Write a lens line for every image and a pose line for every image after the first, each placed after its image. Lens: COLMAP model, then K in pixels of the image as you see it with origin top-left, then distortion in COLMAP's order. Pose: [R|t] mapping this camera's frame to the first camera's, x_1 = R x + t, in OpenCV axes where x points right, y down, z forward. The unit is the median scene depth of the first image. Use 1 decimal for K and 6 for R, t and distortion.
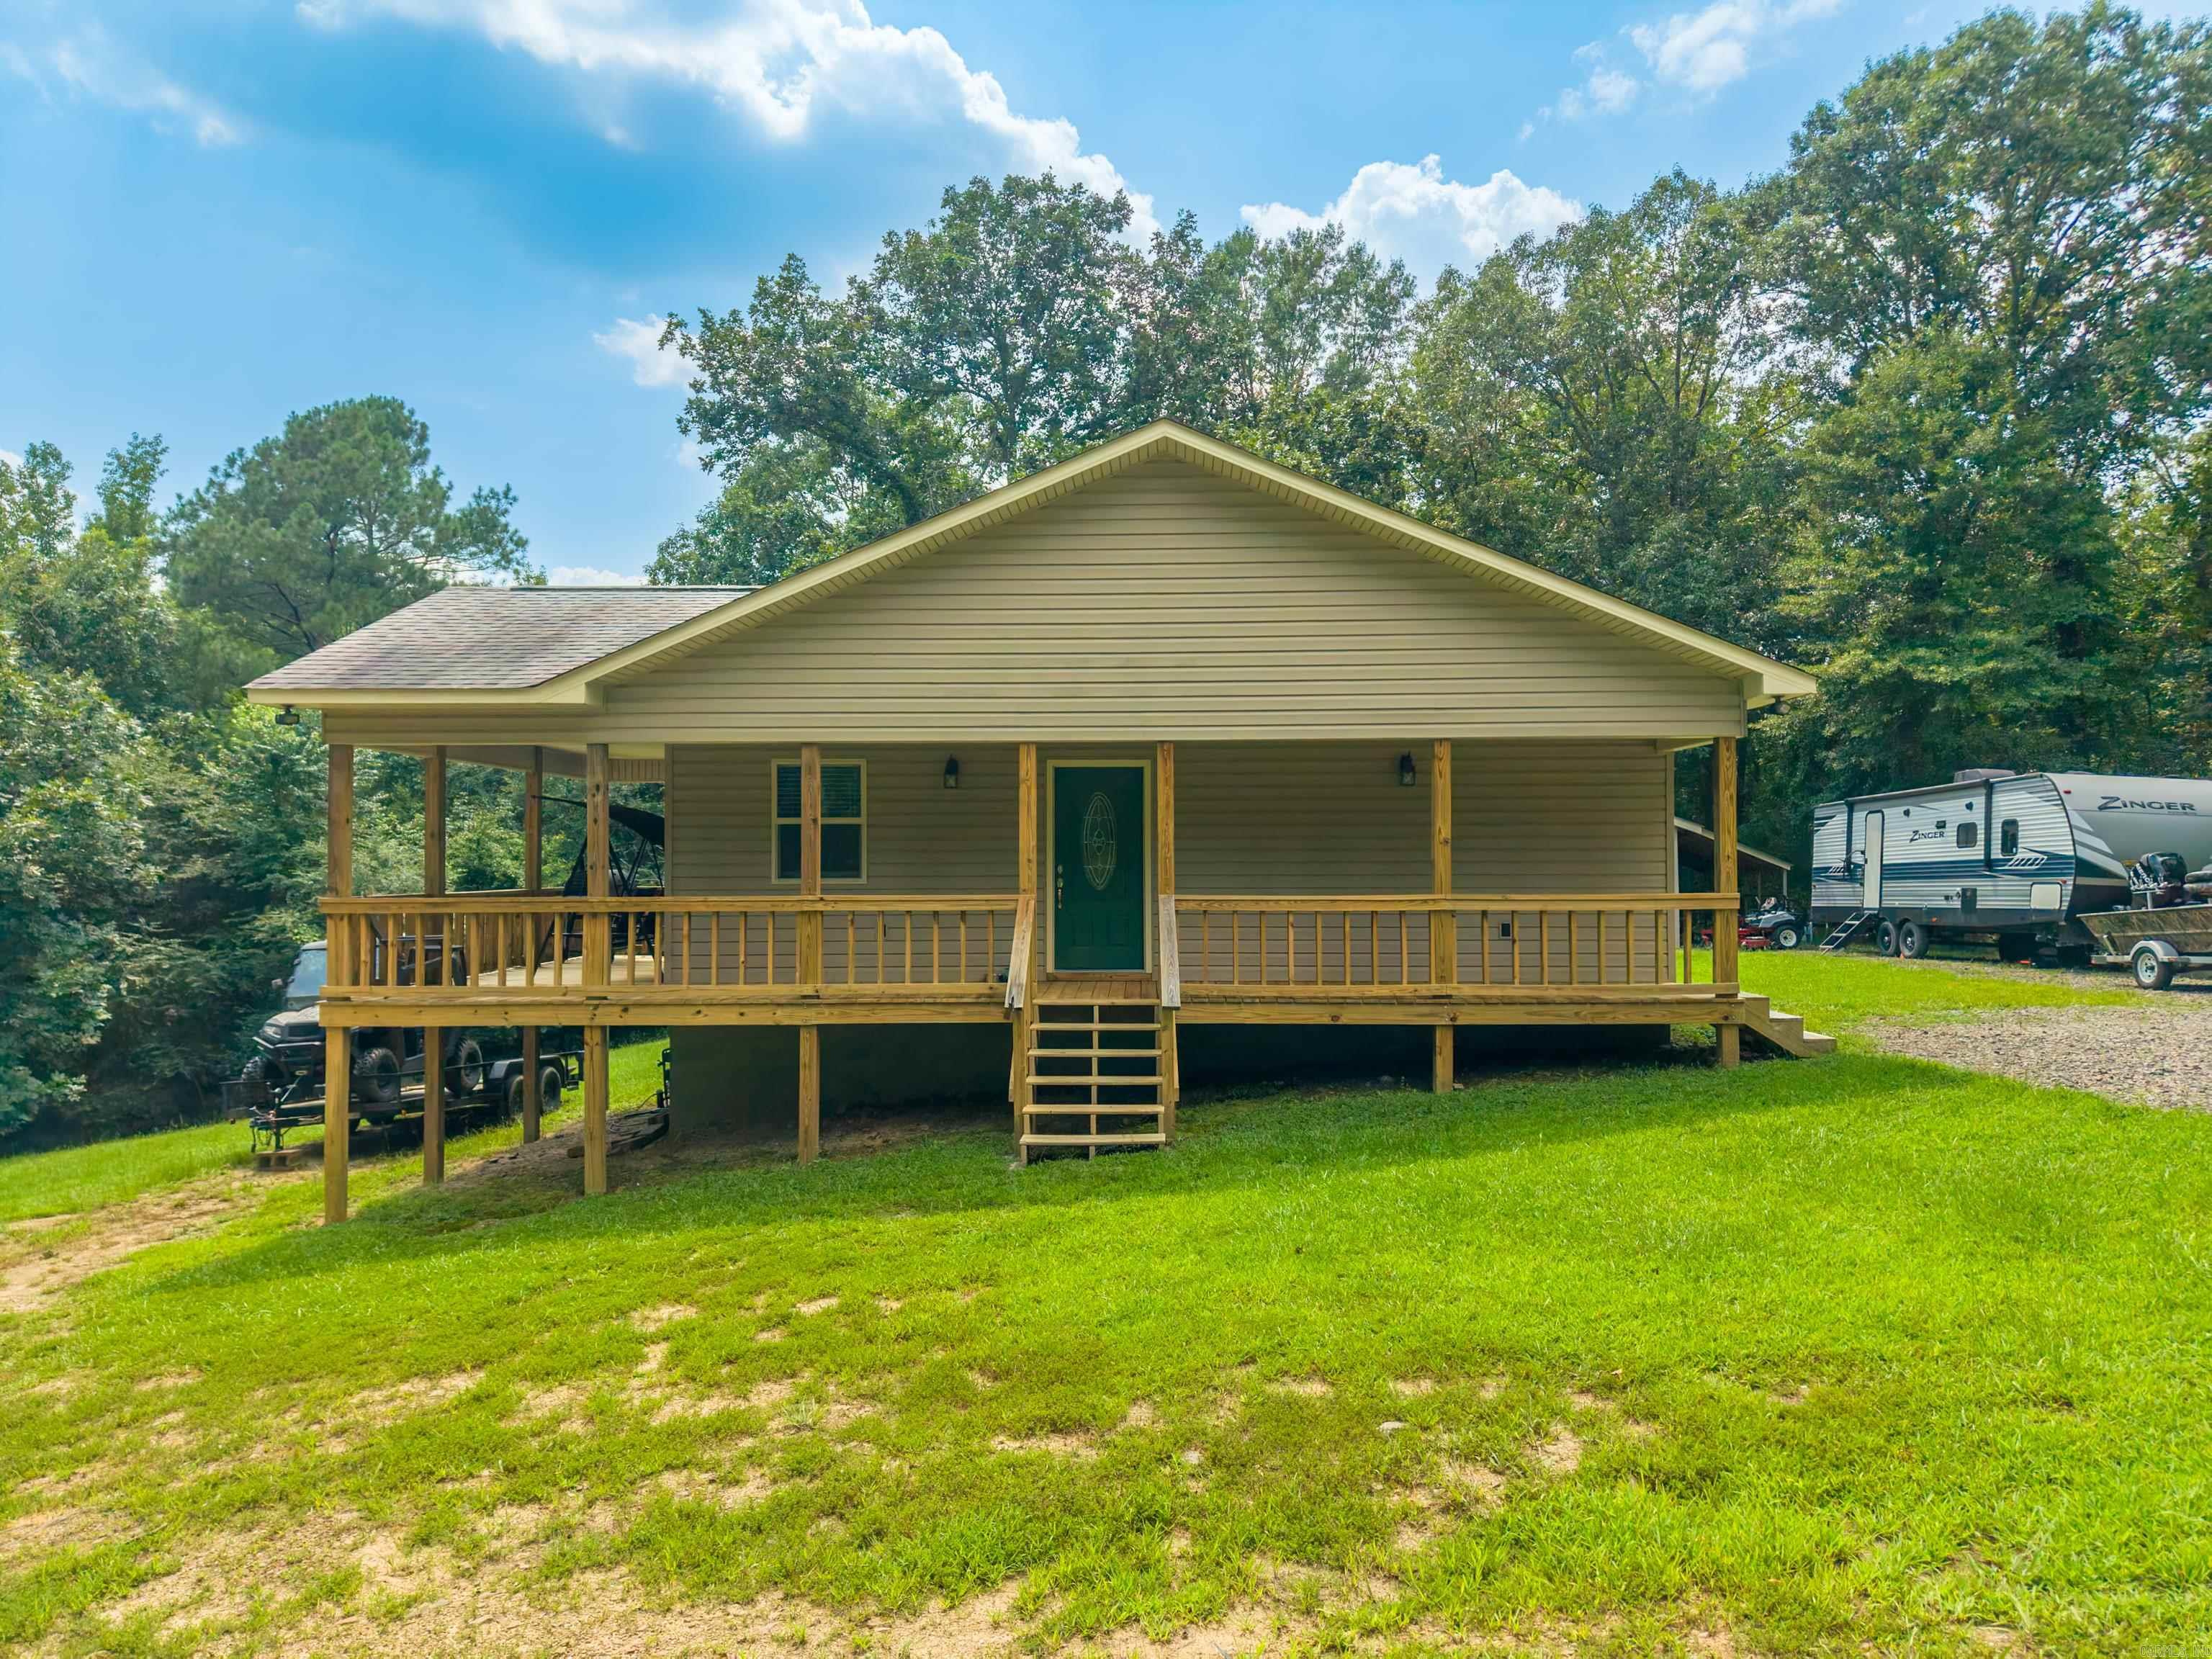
lens RADIAL K [[1482.1, 0, 1106.0], [0, 1482.1, 829.5], [0, 0, 1]] dist [0.021747, -0.004907]
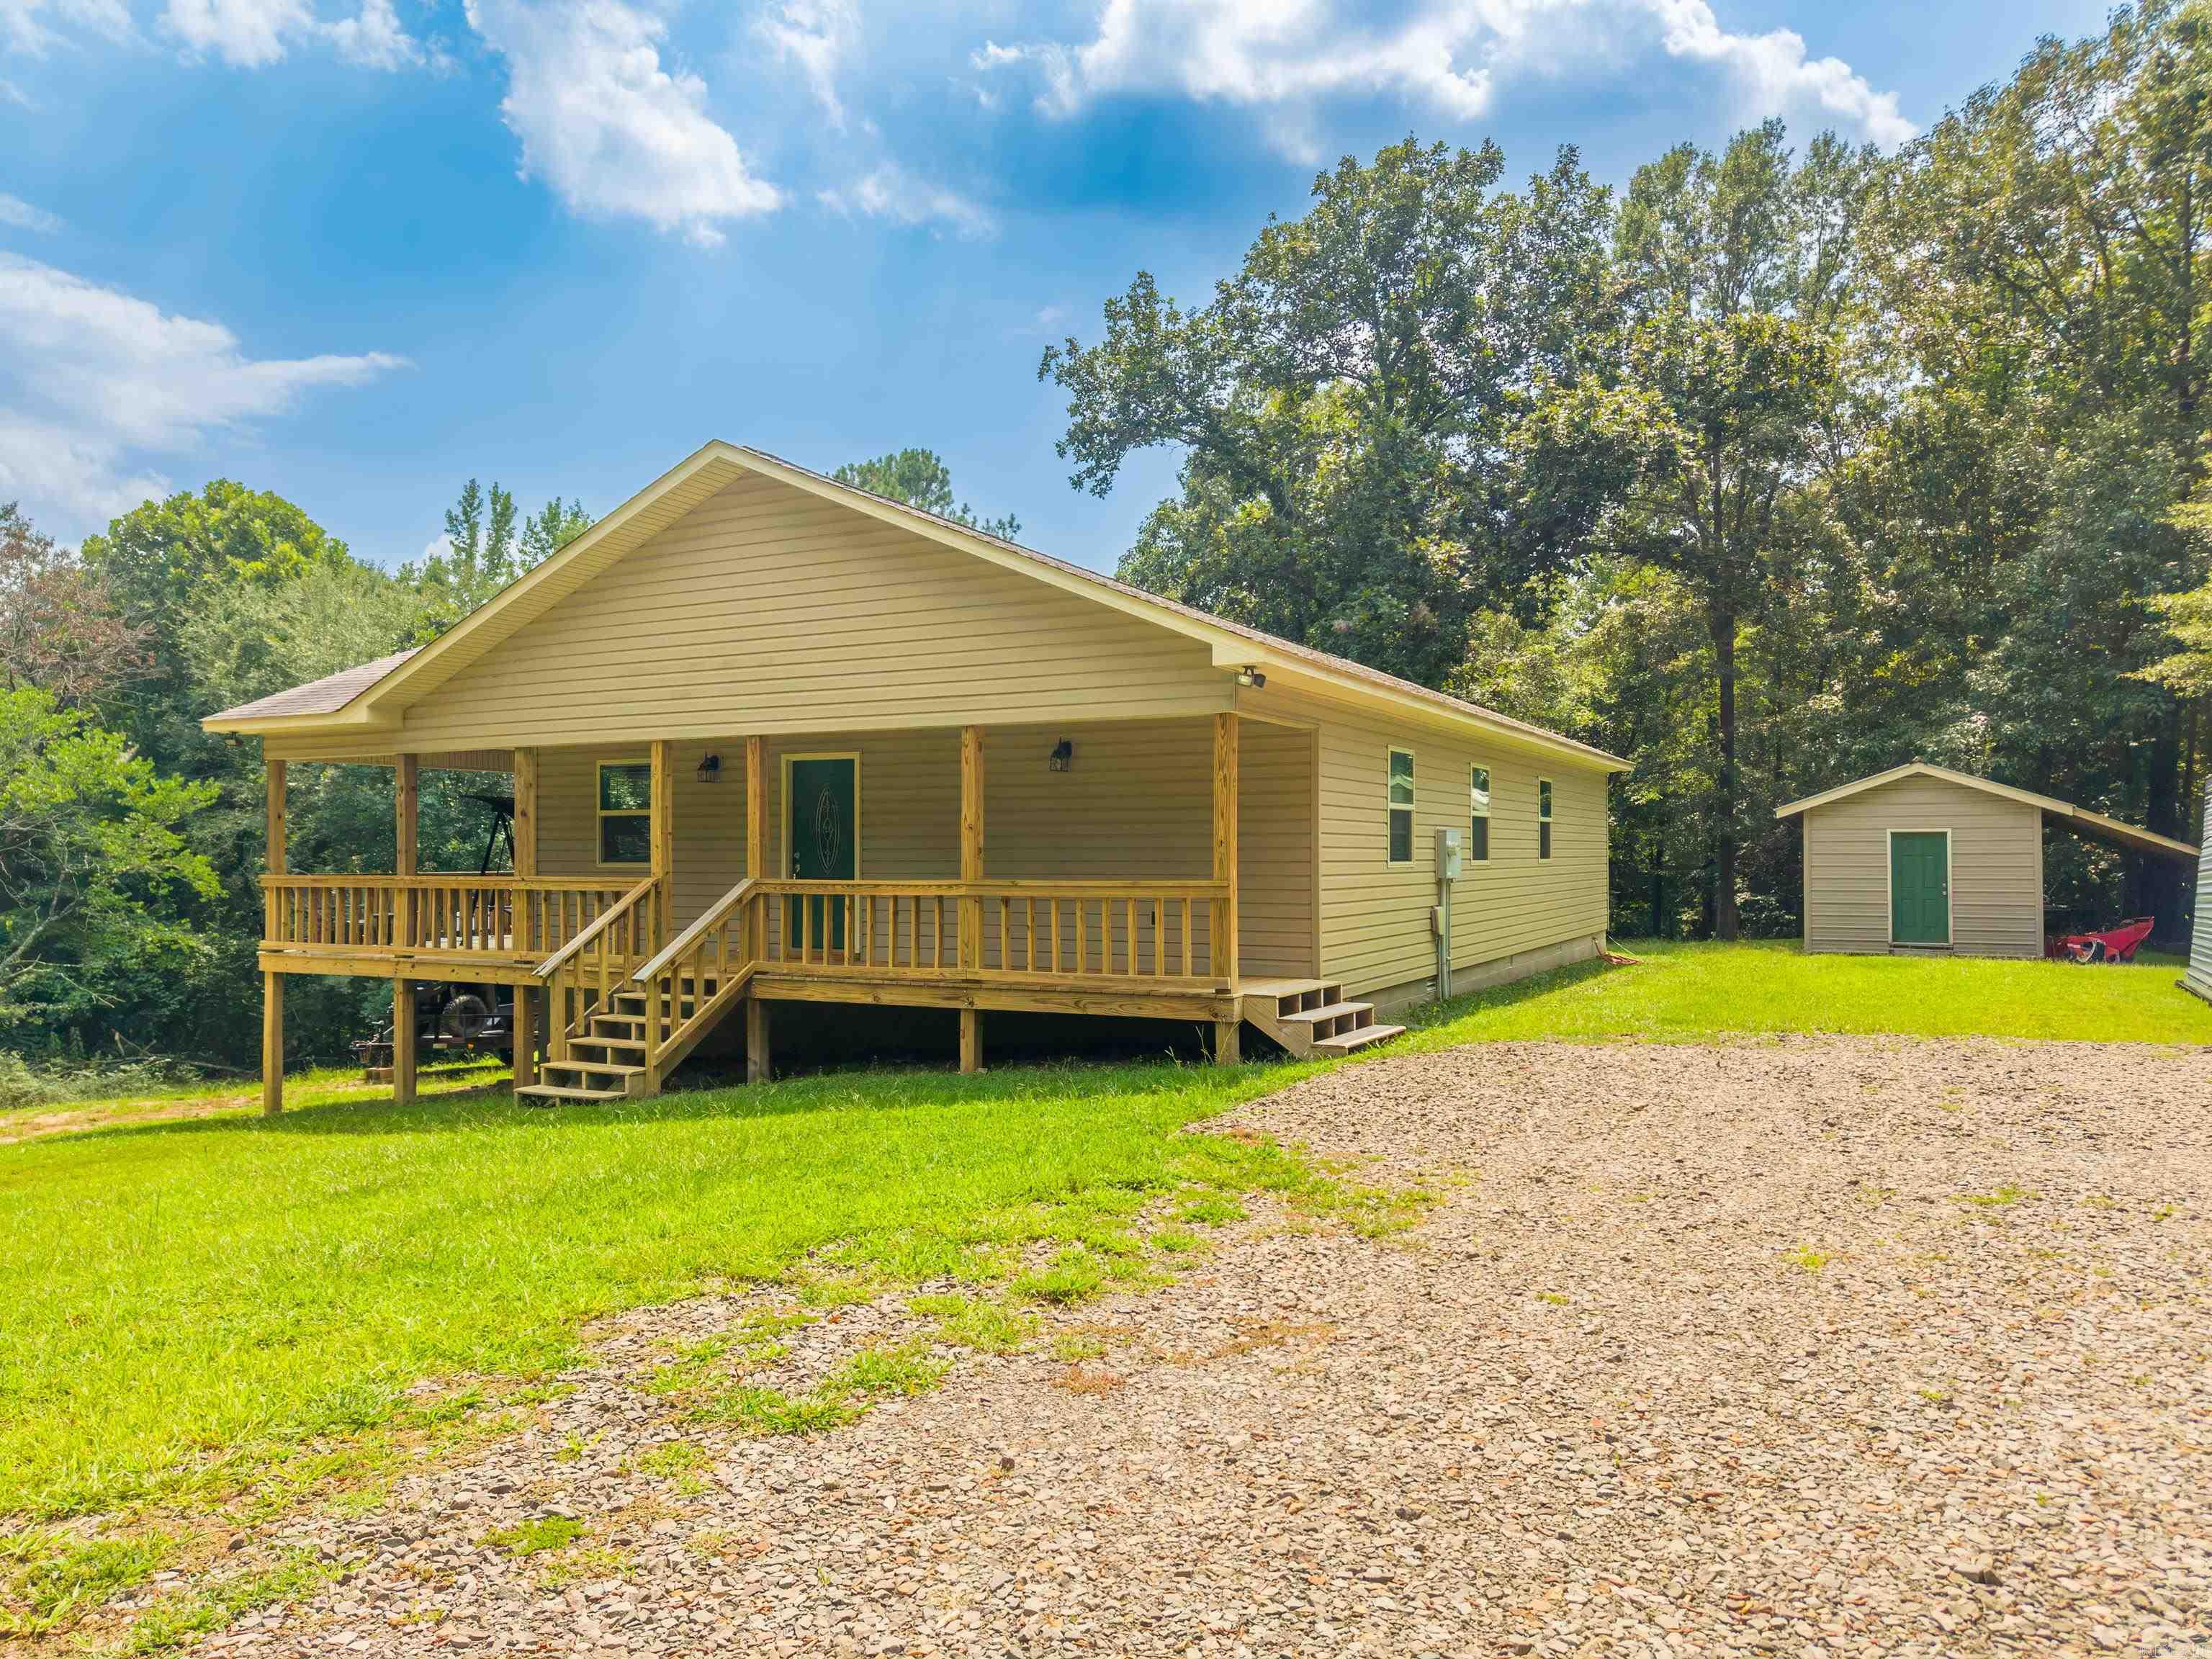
lens RADIAL K [[1482.1, 0, 1106.0], [0, 1482.1, 829.5], [0, 0, 1]] dist [0.021747, -0.004907]
pose [[0.894727, -0.007226, -0.446556, 0.371449], [0.010176, 0.999939, 0.004210, 0.003308], [0.446499, -0.008311, 0.894746, 0.071749]]
